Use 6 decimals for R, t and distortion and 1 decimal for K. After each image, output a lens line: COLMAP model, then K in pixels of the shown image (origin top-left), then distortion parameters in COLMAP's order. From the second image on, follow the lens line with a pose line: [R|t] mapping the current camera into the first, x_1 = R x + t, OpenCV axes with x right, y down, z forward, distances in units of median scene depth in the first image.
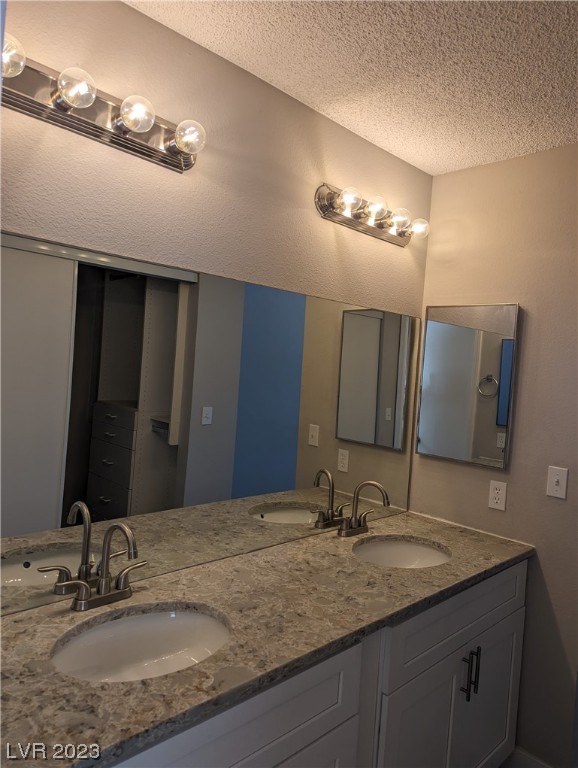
lens RADIAL K [[533.8, 0, 295.7], [0, 533.8, 383.7], [0, 0, 1]] dist [0.055616, -0.052139]
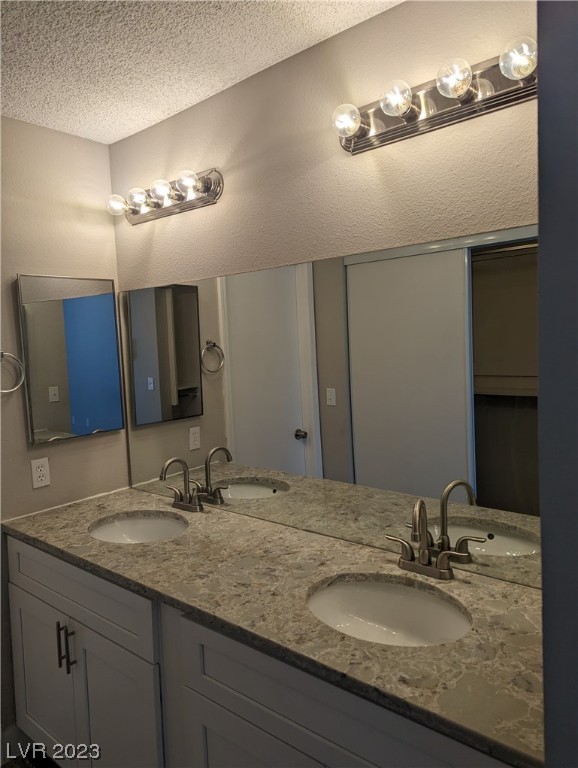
lens RADIAL K [[533.8, 0, 295.5], [0, 533.8, 381.1], [0, 0, 1]] dist [0.055616, -0.052139]
pose [[0.101617, 0.005329, -0.994809, 0.947134], [0.014755, 0.999868, 0.006863, 0.025823], [0.994714, -0.015376, 0.101525, 0.913967]]
